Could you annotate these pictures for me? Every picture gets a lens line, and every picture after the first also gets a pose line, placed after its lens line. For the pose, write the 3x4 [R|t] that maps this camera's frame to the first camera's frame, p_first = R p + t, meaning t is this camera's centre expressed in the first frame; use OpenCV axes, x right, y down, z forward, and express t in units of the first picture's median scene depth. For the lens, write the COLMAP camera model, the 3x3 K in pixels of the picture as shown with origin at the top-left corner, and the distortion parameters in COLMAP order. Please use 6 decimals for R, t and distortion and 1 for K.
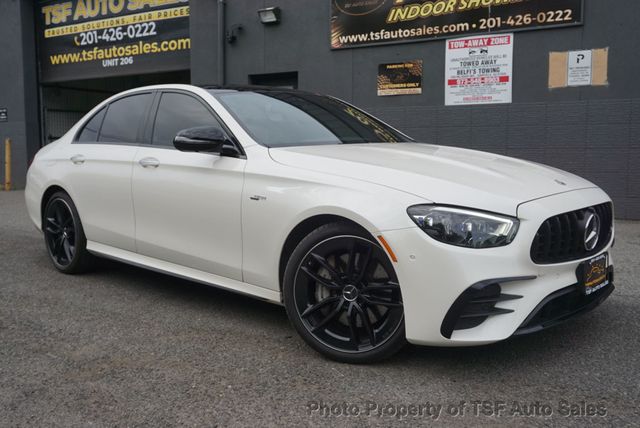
lens RADIAL K [[616.9, 0, 319.2], [0, 616.9, 216.0], [0, 0, 1]] dist [-0.000973, 0.000000]
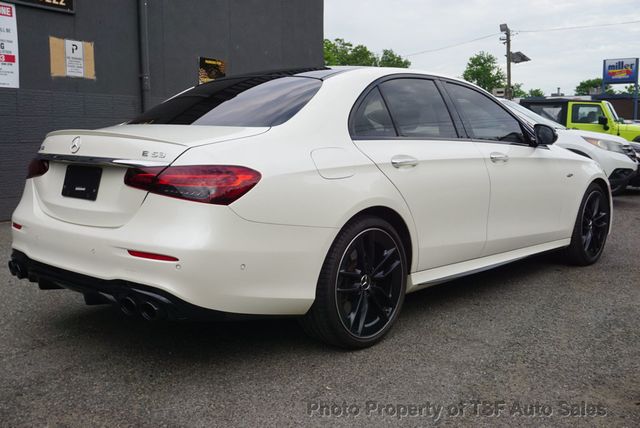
lens RADIAL K [[702.3, 0, 320.0], [0, 702.3, 211.9], [0, 0, 1]] dist [0.027603, 0.000000]
pose [[-0.036329, -0.108490, 0.993433, -0.698028], [0.117618, 0.986716, 0.112058, -0.080387], [-0.992394, 0.120916, -0.023086, 0.659975]]
